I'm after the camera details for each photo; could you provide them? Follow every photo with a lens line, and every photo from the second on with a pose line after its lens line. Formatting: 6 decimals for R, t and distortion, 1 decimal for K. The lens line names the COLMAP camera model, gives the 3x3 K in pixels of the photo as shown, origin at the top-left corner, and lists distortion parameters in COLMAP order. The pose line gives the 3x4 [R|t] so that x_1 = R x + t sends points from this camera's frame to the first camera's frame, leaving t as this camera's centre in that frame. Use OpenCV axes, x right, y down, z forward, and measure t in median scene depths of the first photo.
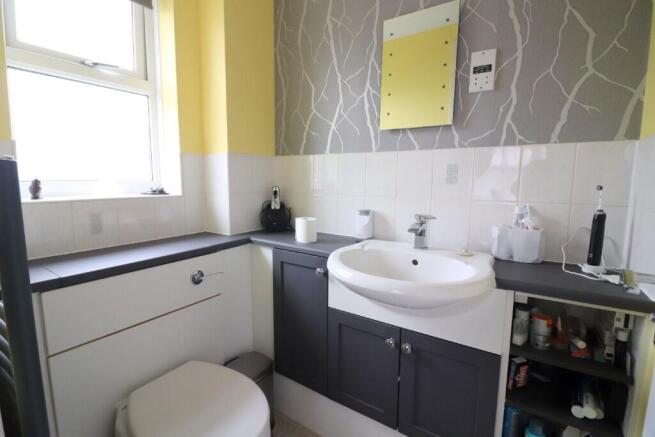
lens RADIAL K [[303.8, 0, 316.5], [0, 303.8, 215.0], [0, 0, 1]] dist [-0.015433, -0.000175]
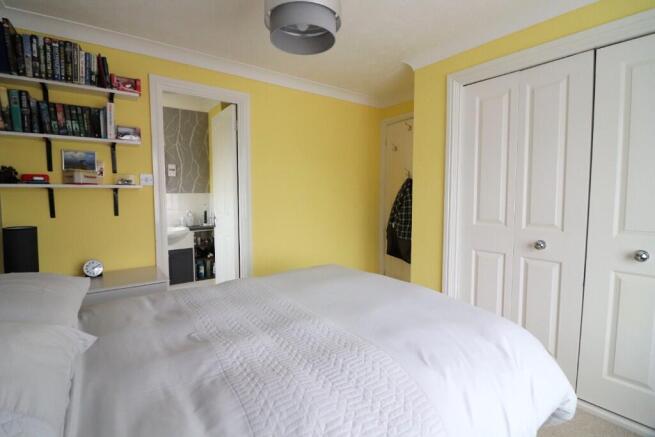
lens RADIAL K [[303.8, 0, 316.5], [0, 303.8, 215.0], [0, 0, 1]] dist [-0.015433, -0.000175]
pose [[0.349916, -0.065371, 0.934497, -2.222448], [0.110992, 0.993429, 0.027933, 0.095084], [-0.930183, 0.093947, 0.354872, -1.744726]]
